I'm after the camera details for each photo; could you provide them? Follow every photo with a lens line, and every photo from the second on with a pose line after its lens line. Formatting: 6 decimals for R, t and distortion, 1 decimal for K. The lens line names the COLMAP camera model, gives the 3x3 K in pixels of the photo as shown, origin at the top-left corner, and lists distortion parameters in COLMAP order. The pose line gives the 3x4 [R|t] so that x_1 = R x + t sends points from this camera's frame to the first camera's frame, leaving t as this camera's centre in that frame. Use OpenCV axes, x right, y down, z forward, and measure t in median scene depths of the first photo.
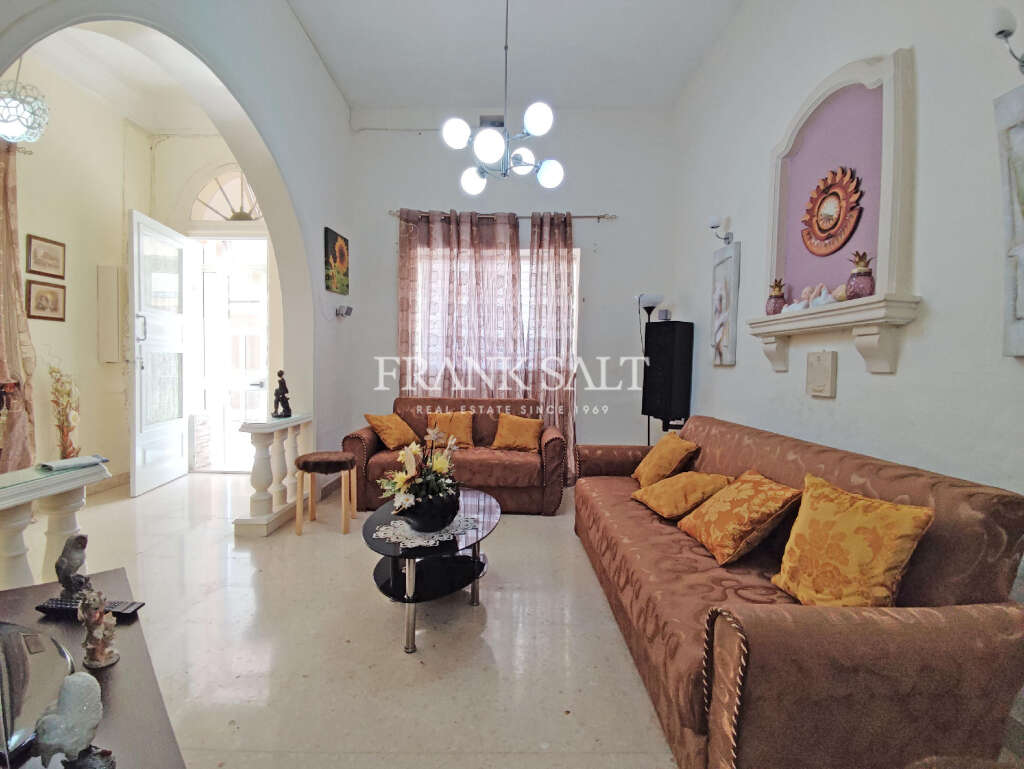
lens RADIAL K [[484.5, 0, 510.1], [0, 484.5, 387.6], [0, 0, 1]] dist [0.000171, 0.000192]
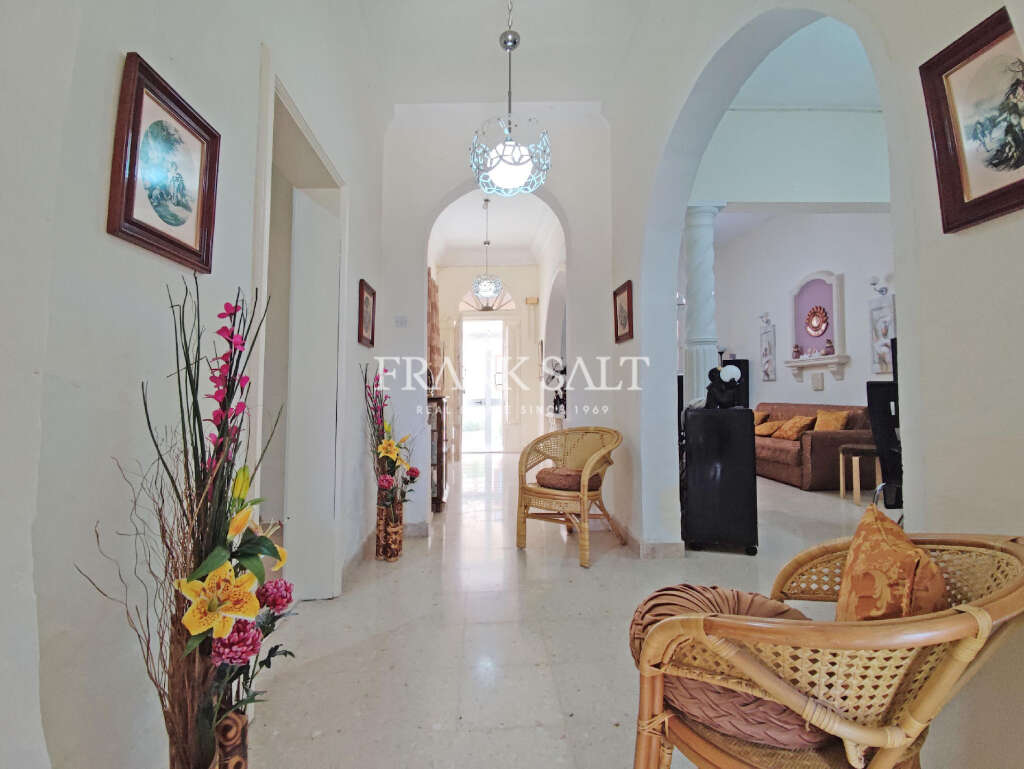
lens RADIAL K [[484.5, 0, 510.1], [0, 484.5, 387.6], [0, 0, 1]] dist [0.000171, 0.000192]
pose [[0.998499, -0.023174, 0.049616, -0.881651], [0.025931, 0.998113, -0.055661, 0.083301], [-0.048232, 0.056864, 0.997216, -1.181265]]
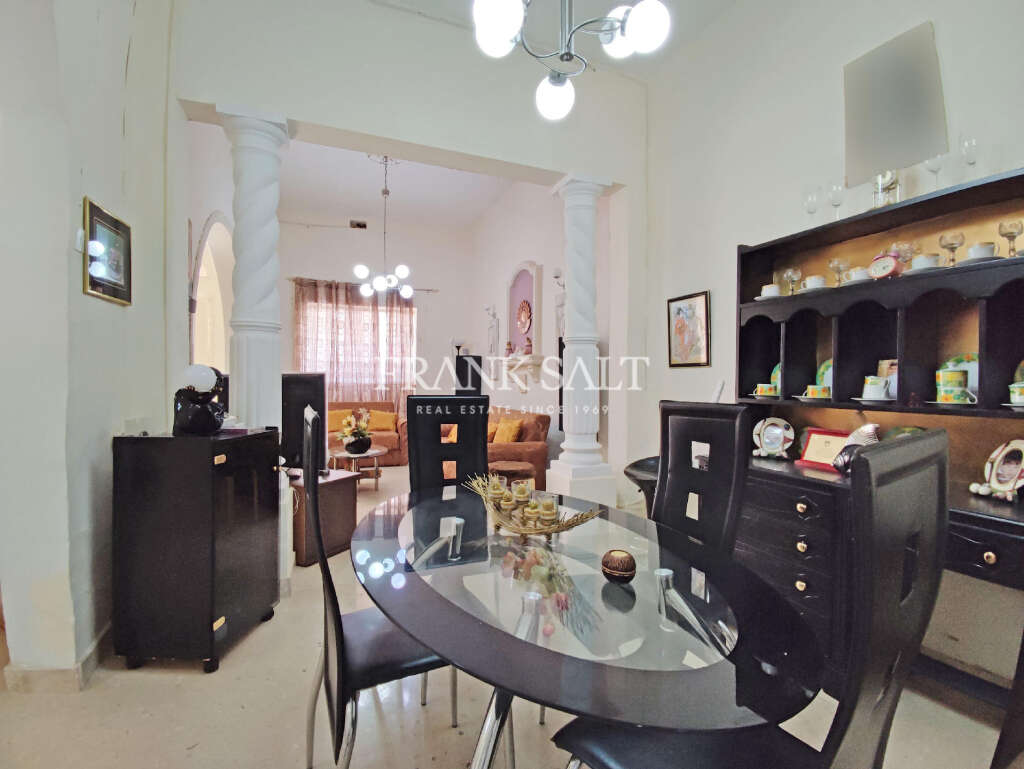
lens RADIAL K [[484.5, 0, 510.1], [0, 484.5, 387.6], [0, 0, 1]] dist [0.000171, 0.000192]
pose [[0.939515, -0.016029, 0.342132, -0.182069], [0.024661, 0.999478, -0.020893, 0.032097], [-0.341618, 0.028066, 0.939420, -0.933728]]
